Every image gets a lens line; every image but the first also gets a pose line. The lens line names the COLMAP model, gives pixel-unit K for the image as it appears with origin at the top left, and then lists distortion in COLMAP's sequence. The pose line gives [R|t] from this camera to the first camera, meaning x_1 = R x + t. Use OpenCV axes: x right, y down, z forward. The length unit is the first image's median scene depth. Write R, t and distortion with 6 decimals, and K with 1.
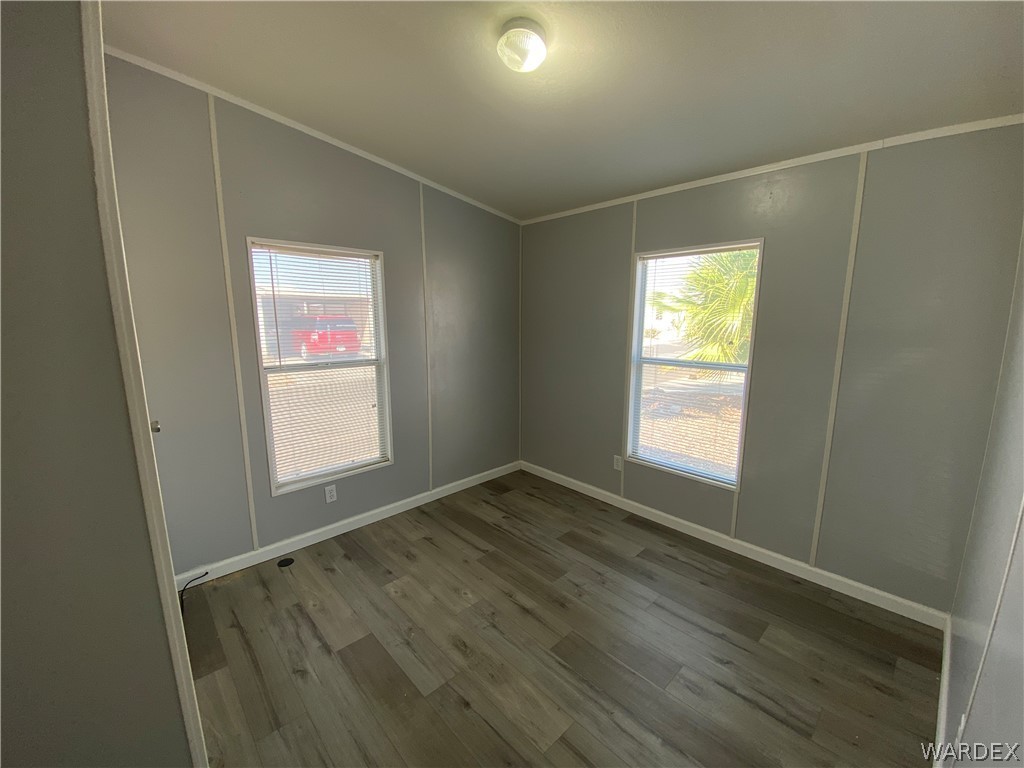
lens RADIAL K [[415.6, 0, 508.4], [0, 415.6, 389.9], [0, 0, 1]] dist [0.017615, -0.018318]
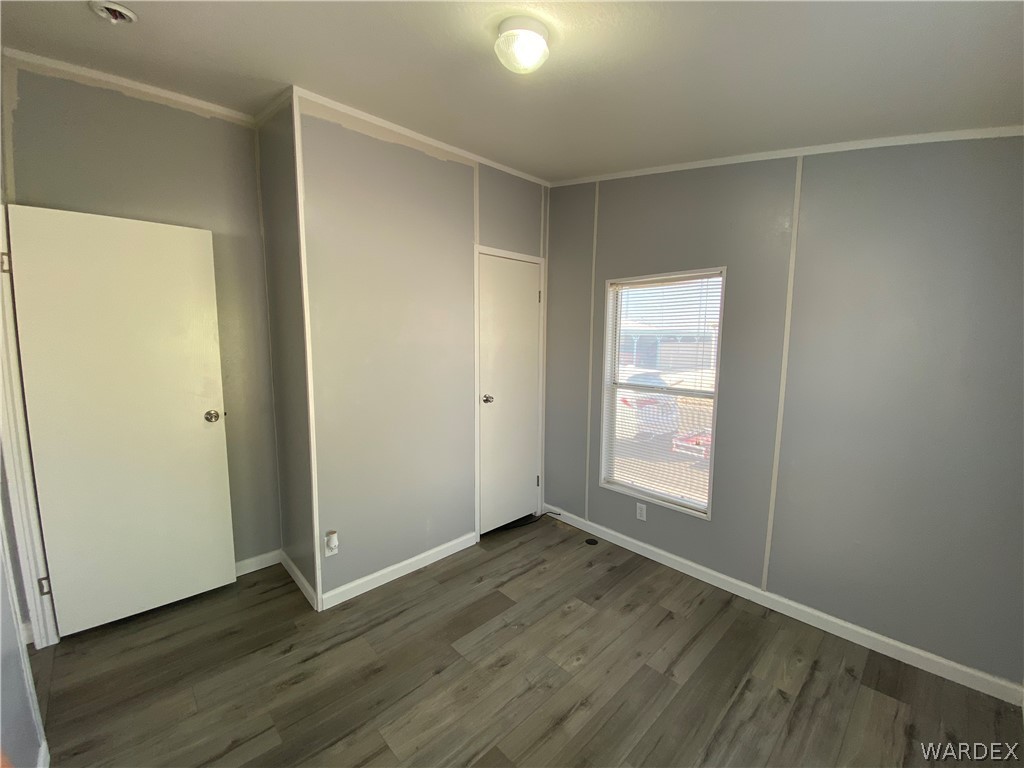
lens RADIAL K [[415.6, 0, 505.5], [0, 415.6, 386.0], [0, 0, 1]] dist [0.017615, -0.018318]
pose [[0.006636, 0.125656, -0.992052, 0.752904], [-0.187578, 0.974620, 0.122193, -0.158848], [0.982227, 0.185276, 0.030038, 0.787186]]
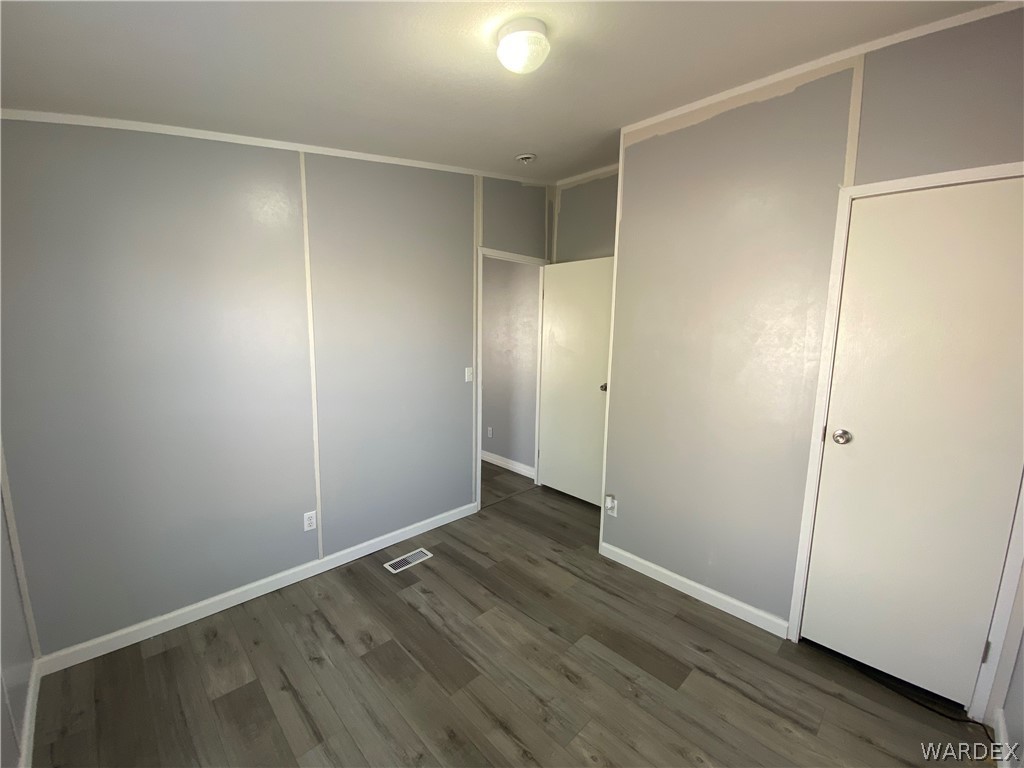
lens RADIAL K [[415.6, 0, 516.7], [0, 415.6, 387.7], [0, 0, 1]] dist [0.017615, -0.018318]
pose [[-0.998974, -0.006326, -0.044838, 0.057314], [-0.020526, 0.945881, 0.323863, -0.303329], [0.040362, 0.324451, -0.945041, 1.561689]]
